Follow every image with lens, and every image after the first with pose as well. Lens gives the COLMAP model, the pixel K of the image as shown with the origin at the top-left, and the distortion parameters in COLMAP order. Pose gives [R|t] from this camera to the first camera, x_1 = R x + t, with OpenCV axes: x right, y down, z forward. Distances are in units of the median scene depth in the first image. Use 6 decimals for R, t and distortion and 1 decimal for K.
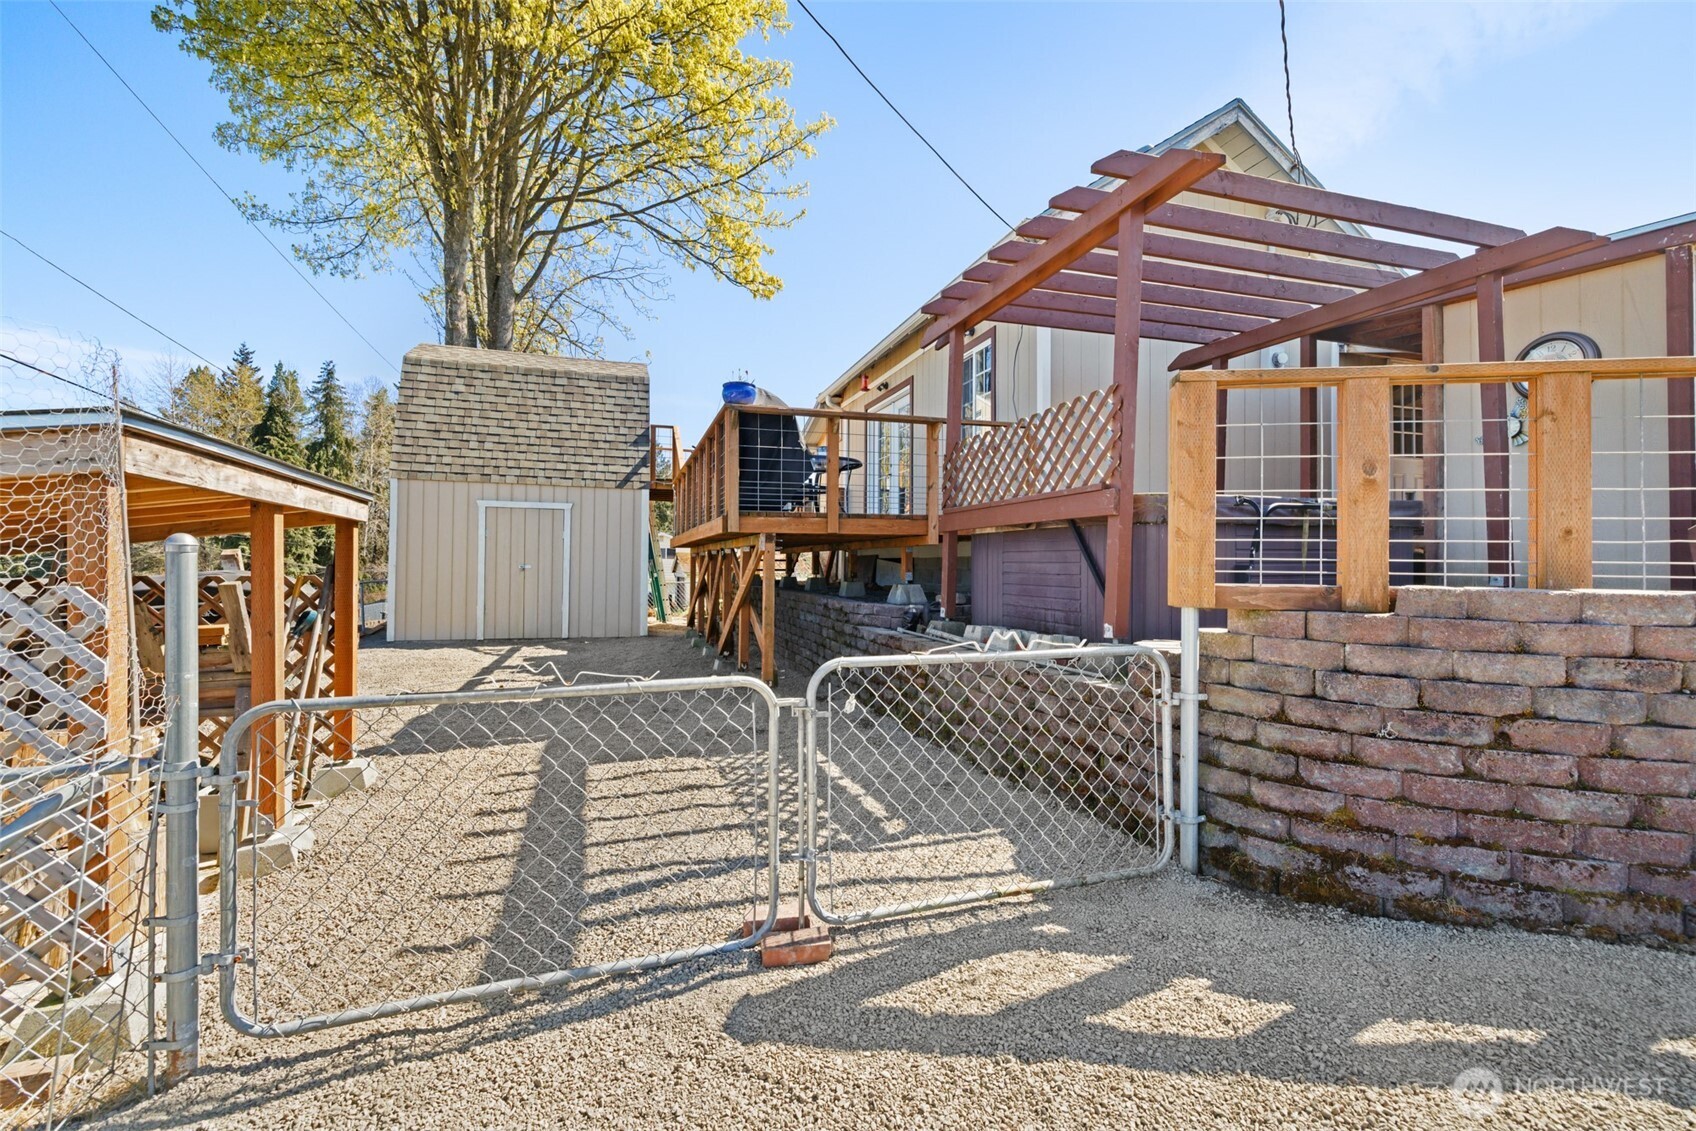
lens RADIAL K [[729.2, 0, 839.4], [0, 729.2, 564.3], [0, 0, 1]] dist [0.003810, 0.000132]
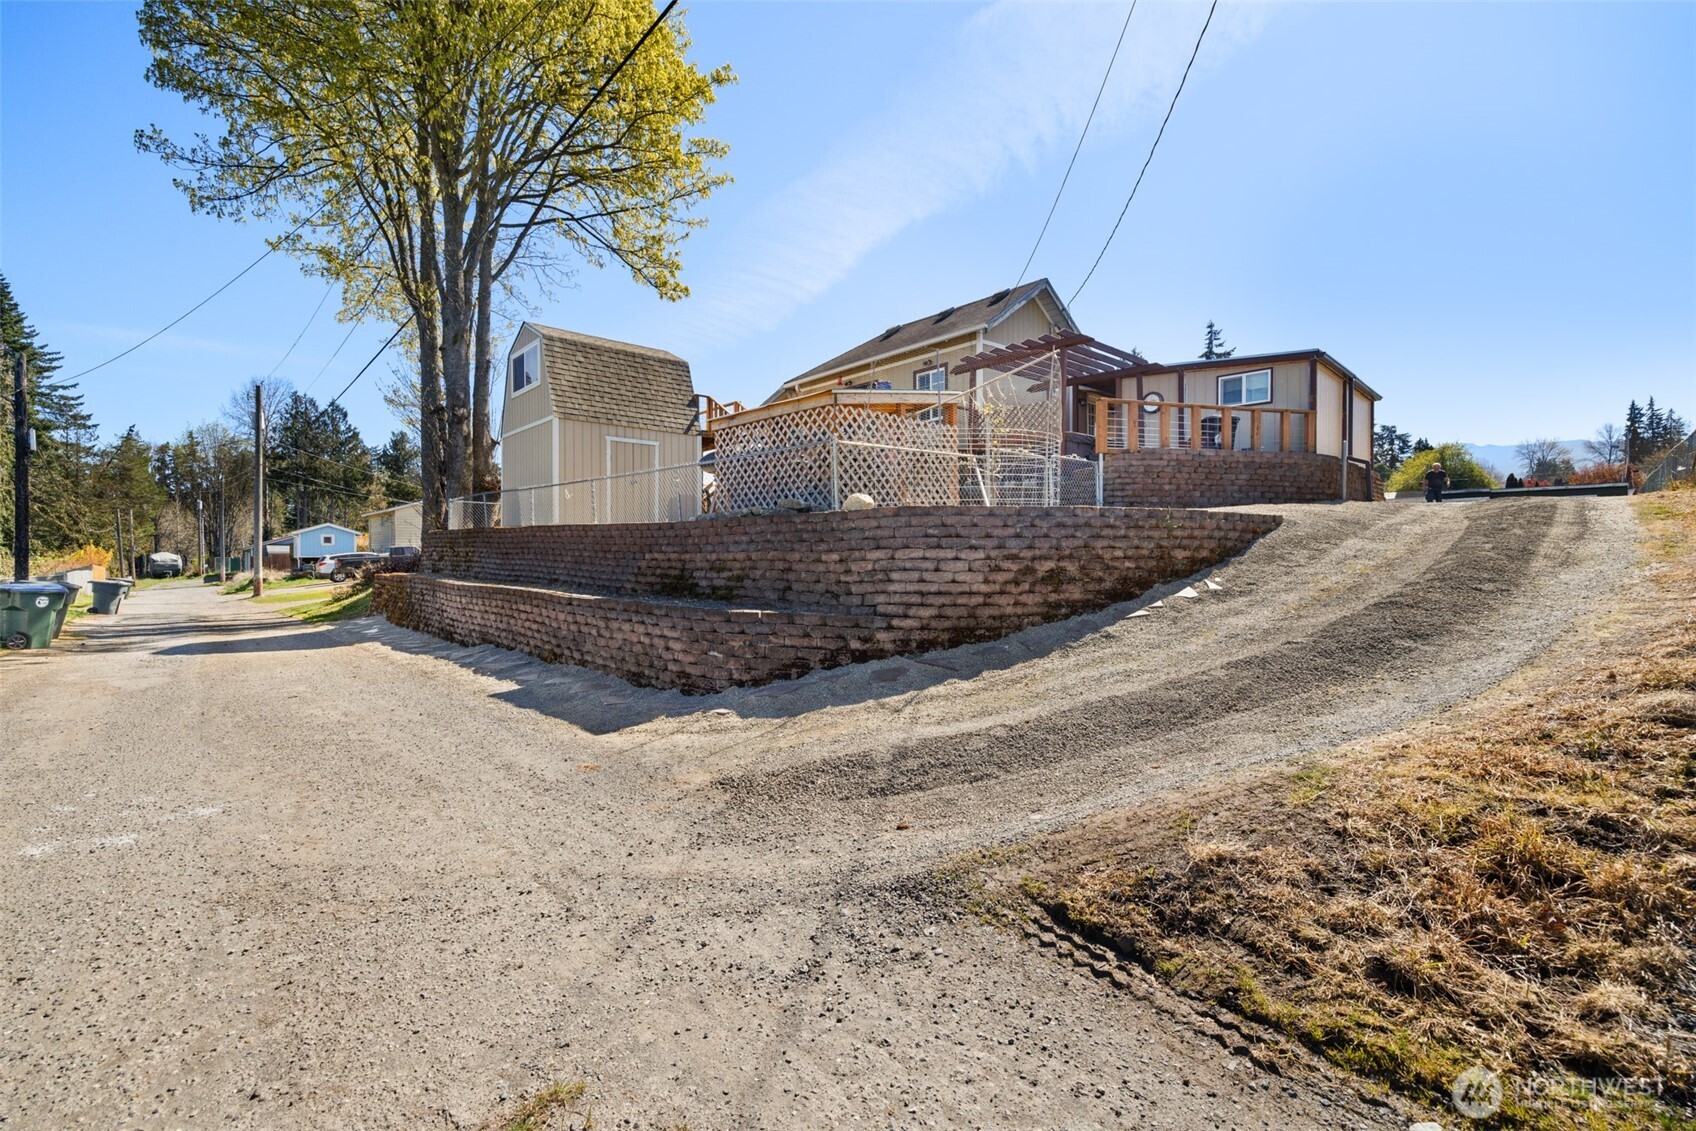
lens RADIAL K [[729.2, 0, 839.4], [0, 729.2, 564.3], [0, 0, 1]] dist [0.003810, 0.000132]
pose [[0.912685, -0.015004, 0.408387, -0.616149], [0.008038, 0.999792, 0.018768, 0.140351], [-0.408584, -0.013847, 0.912616, -0.528440]]
